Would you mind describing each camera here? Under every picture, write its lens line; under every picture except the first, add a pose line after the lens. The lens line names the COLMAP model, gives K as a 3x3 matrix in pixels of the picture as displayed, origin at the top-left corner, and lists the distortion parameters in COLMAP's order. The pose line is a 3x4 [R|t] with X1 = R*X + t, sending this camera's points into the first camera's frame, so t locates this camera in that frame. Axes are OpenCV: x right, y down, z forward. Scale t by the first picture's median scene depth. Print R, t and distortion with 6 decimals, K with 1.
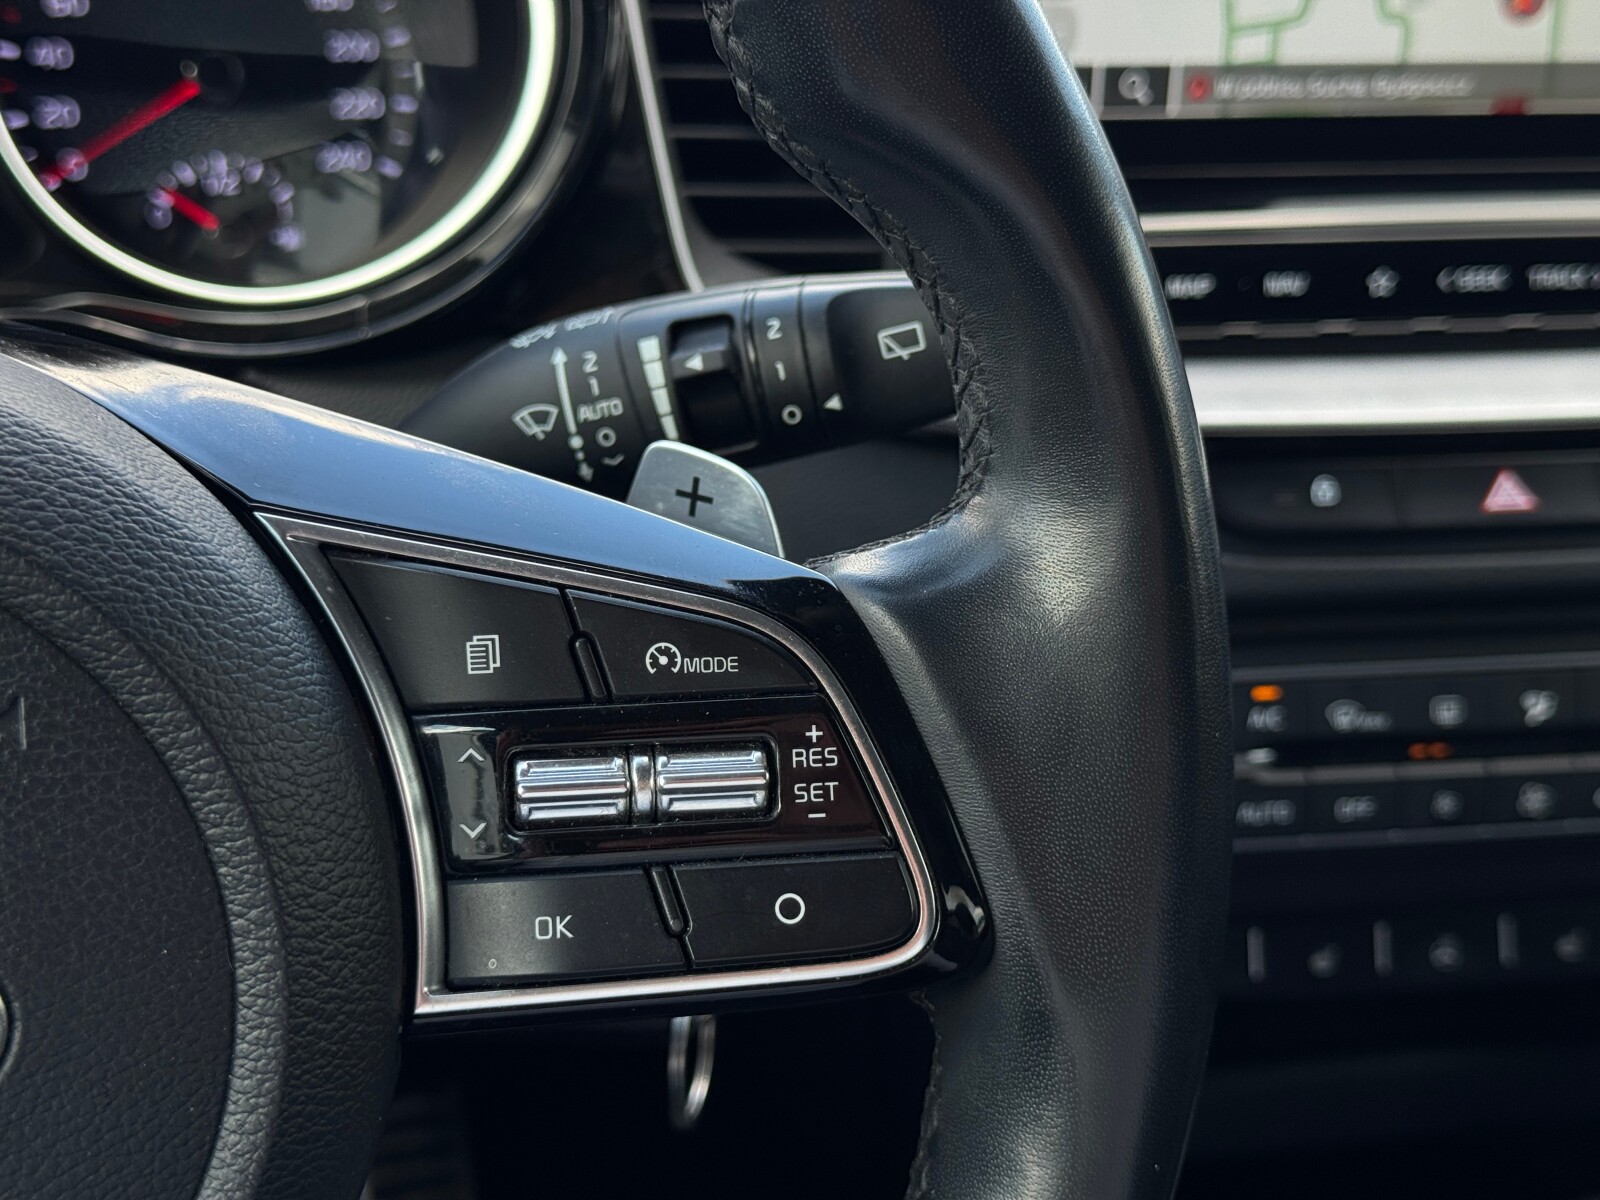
lens RADIAL K [[2300.6, 0, 817.3], [0, 2300.6, 599.7], [0, 0, 1]] dist [0.085841, 0.000000]
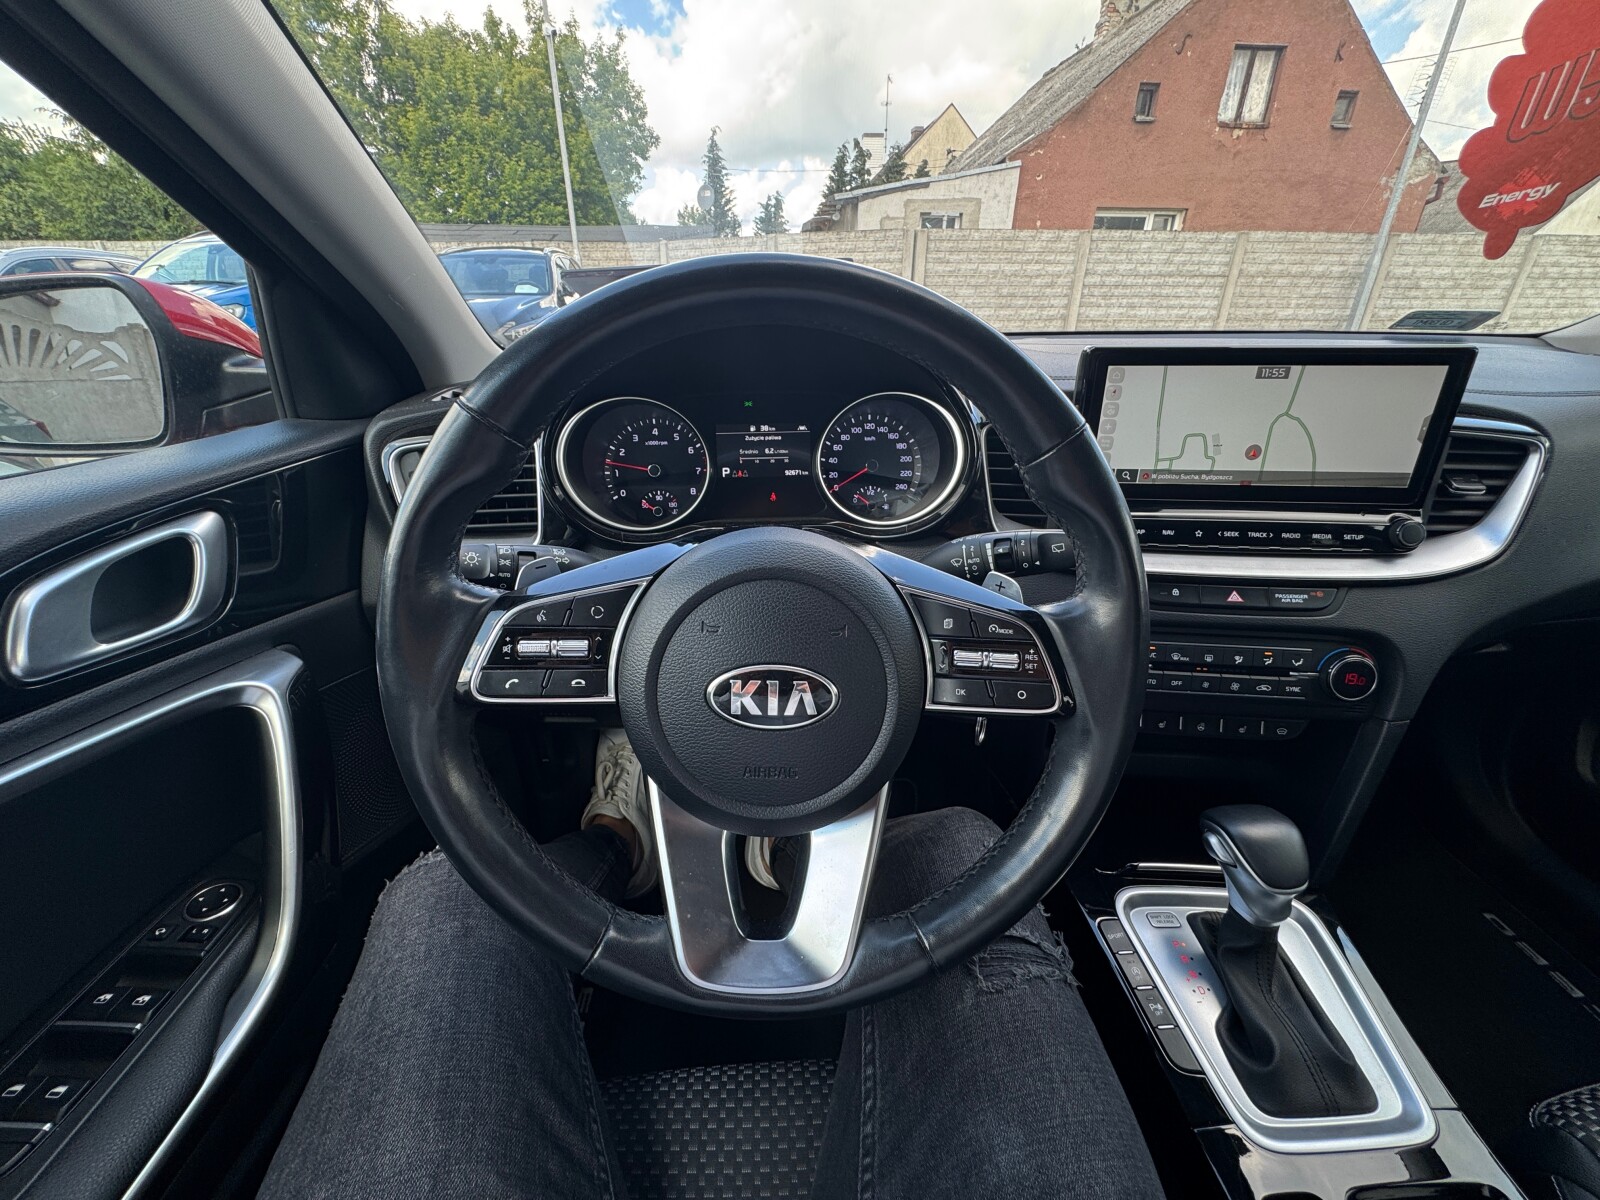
lens RADIAL K [[646.5, 0, 800.1], [0, 646.5, 600.2], [0, 0, 1]] dist [-0.009706, 0.000479]
pose [[0.953566, 0.080574, -0.290206, -0.051547], [-0.076867, 0.996748, 0.024169, -0.019250], [0.291209, -0.000739, 0.956659, -0.131715]]
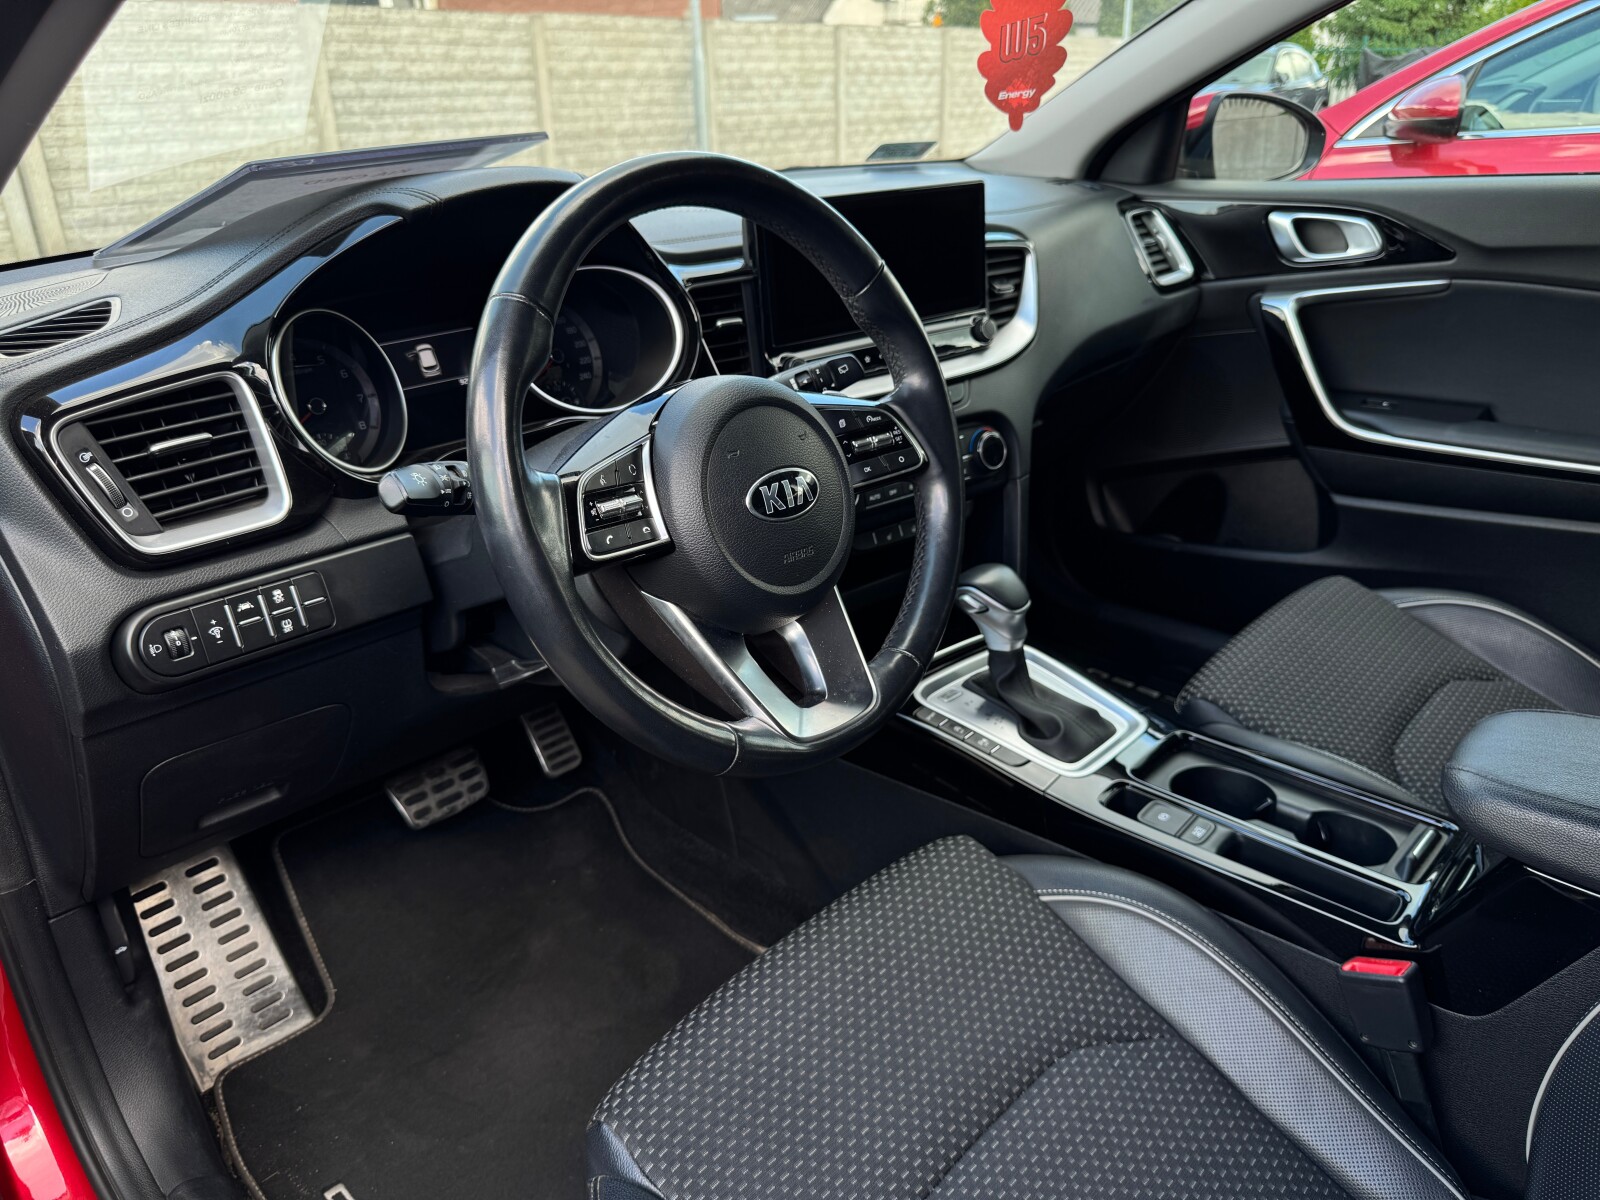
lens RADIAL K [[1171.5, 0, 804.1], [0, 1171.5, 616.1], [0, 0, 1]] dist [-0.030077, -0.002298]
pose [[0.886328, -0.248826, 0.390523, -0.973498], [0.245011, 0.967633, 0.060463, 0.186782], [-0.392928, 0.042093, 0.918605, -1.001889]]
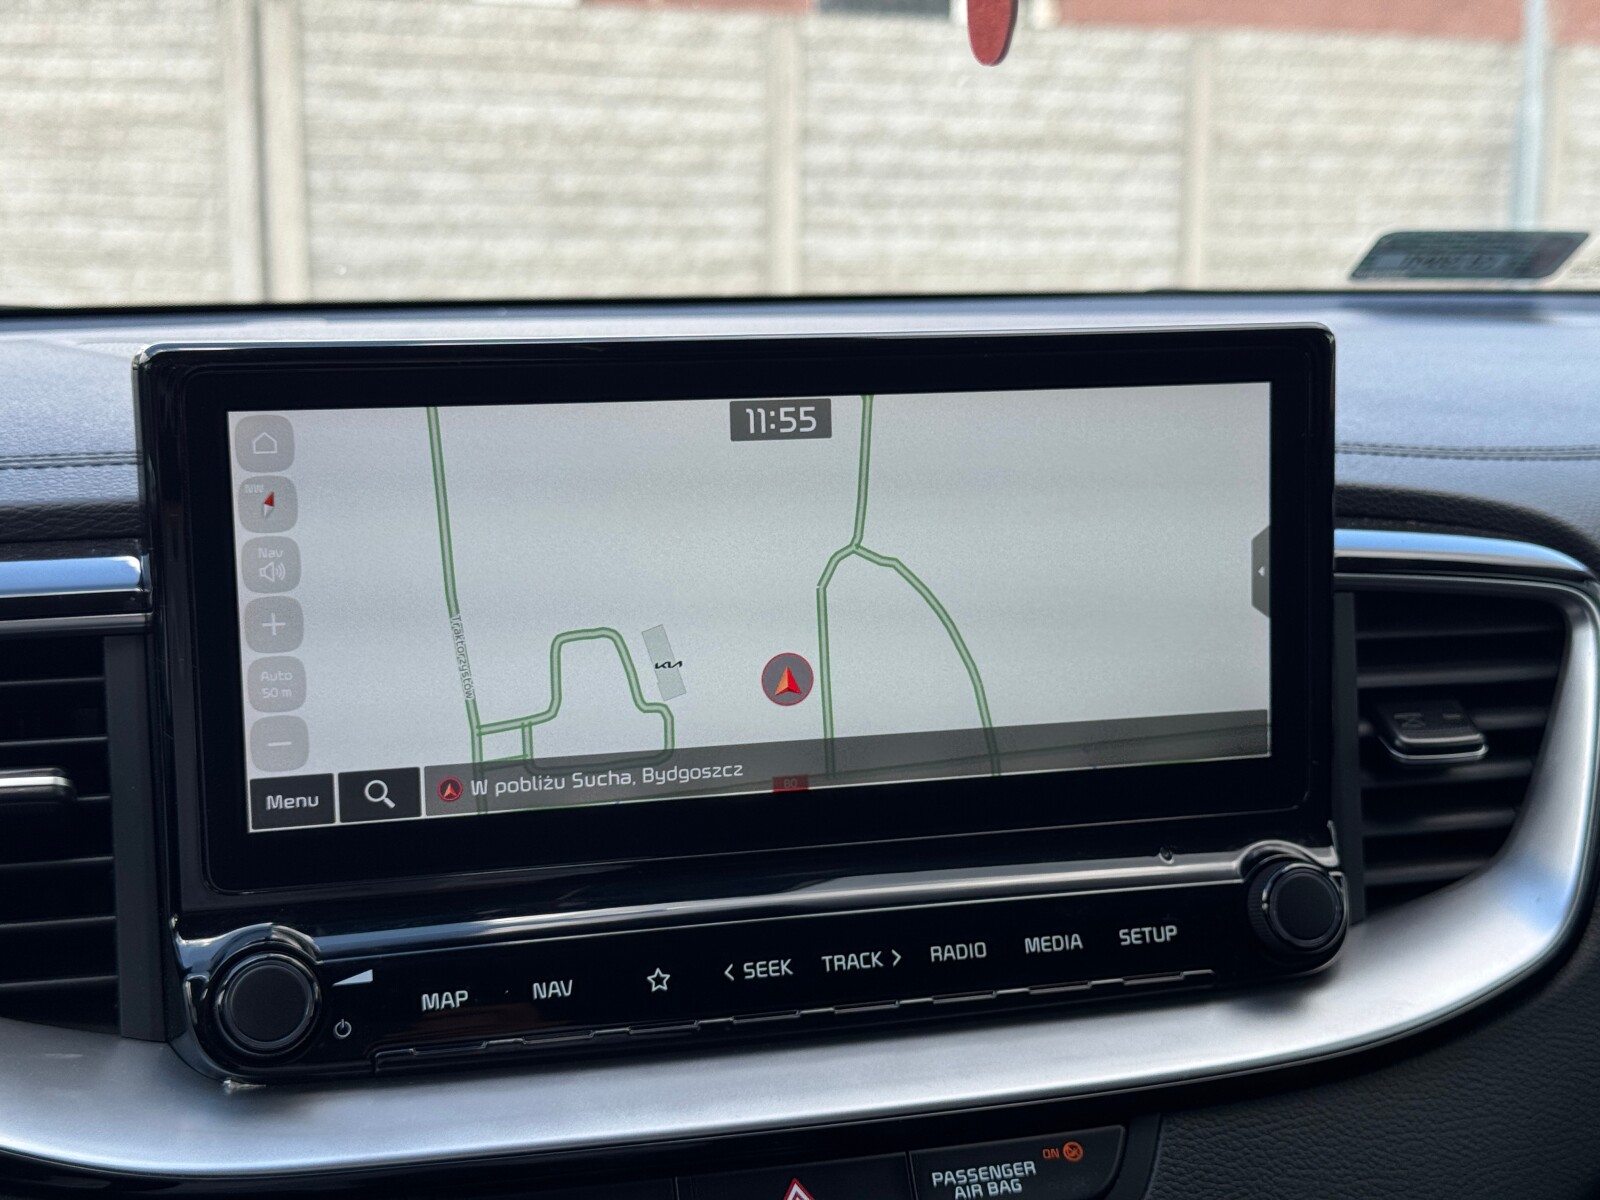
lens RADIAL K [[2300.6, 0, 843.2], [0, 2300.6, 579.2], [0, 0, 1]] dist [0.085841, 0.000000]
pose [[0.996640, -0.052648, 0.062749, 0.362584], [0.066848, 0.965506, -0.251652, -0.070520], [-0.047336, 0.255001, 0.965781, 0.056465]]
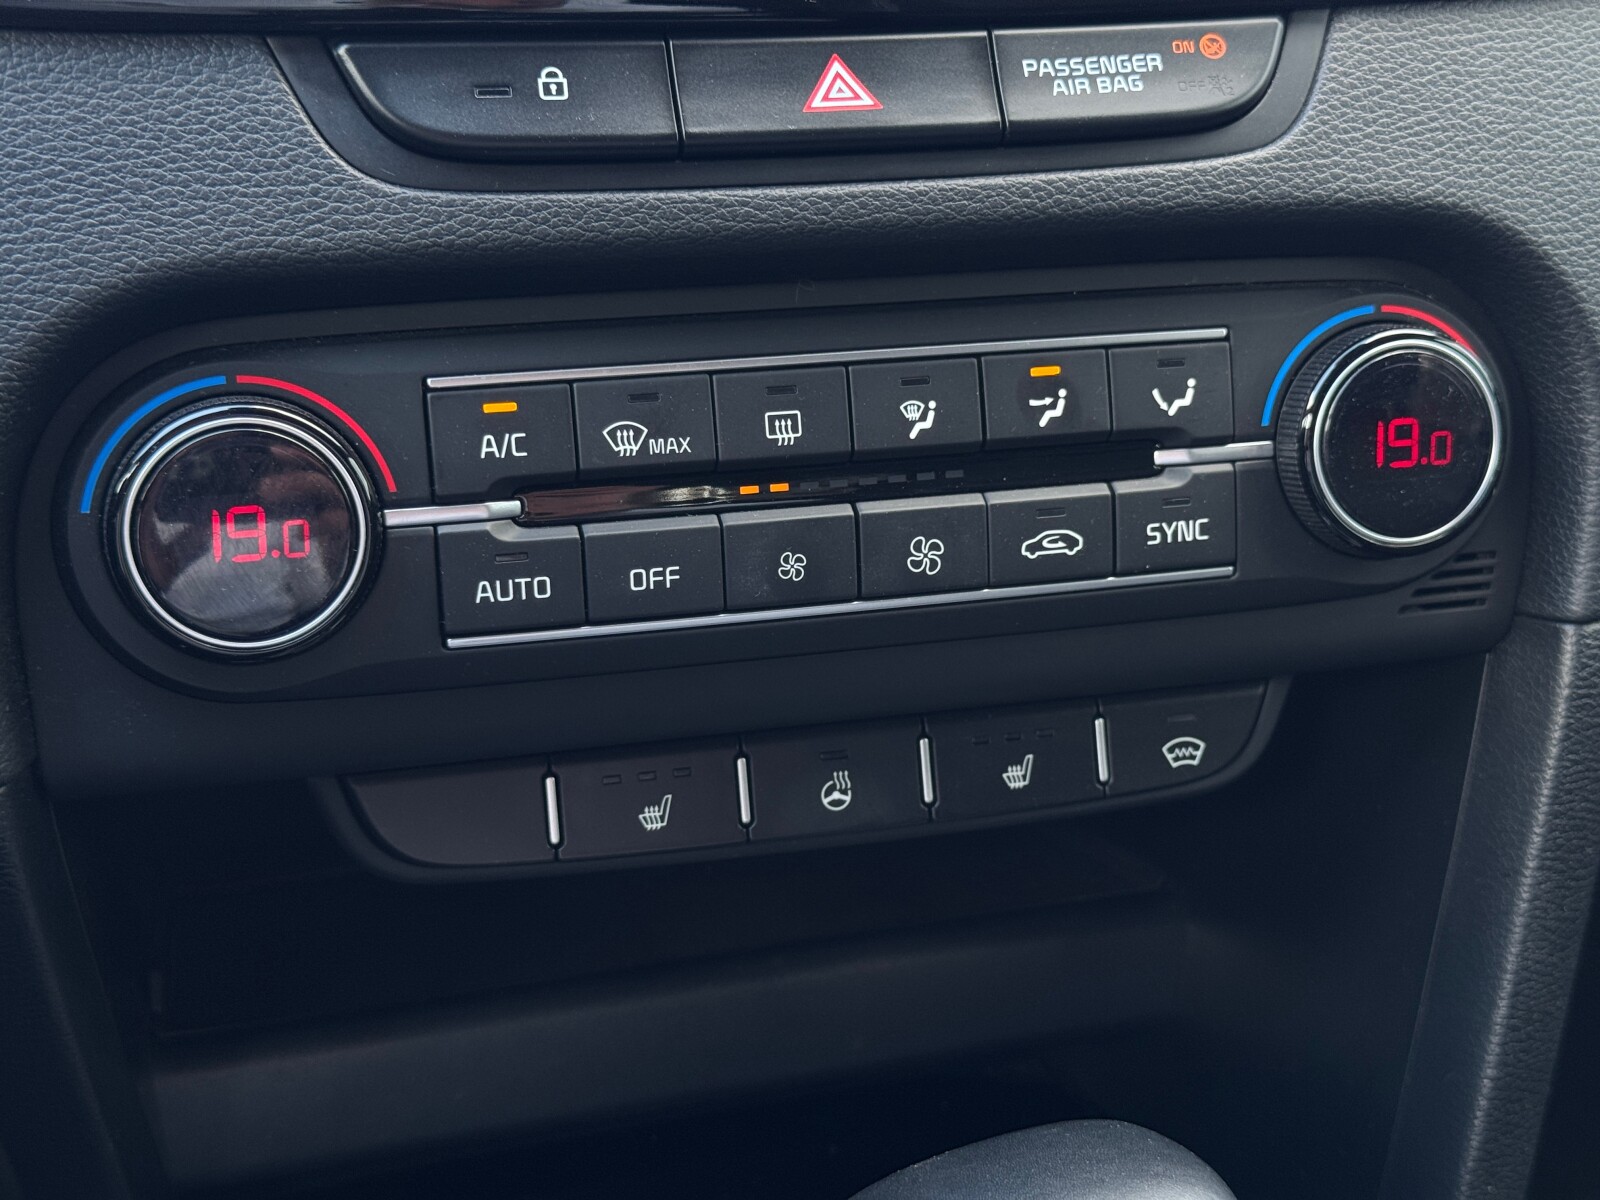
lens RADIAL K [[2300.6, 0, 863.0], [0, 2300.6, 657.2], [0, 0, 1]] dist [0.085841, 0.000000]
pose [[0.994404, -0.058006, 0.088297, 0.316328], [0.056125, 0.998144, 0.023640, 0.137240], [-0.089504, -0.018552, 0.995814, 0.447636]]
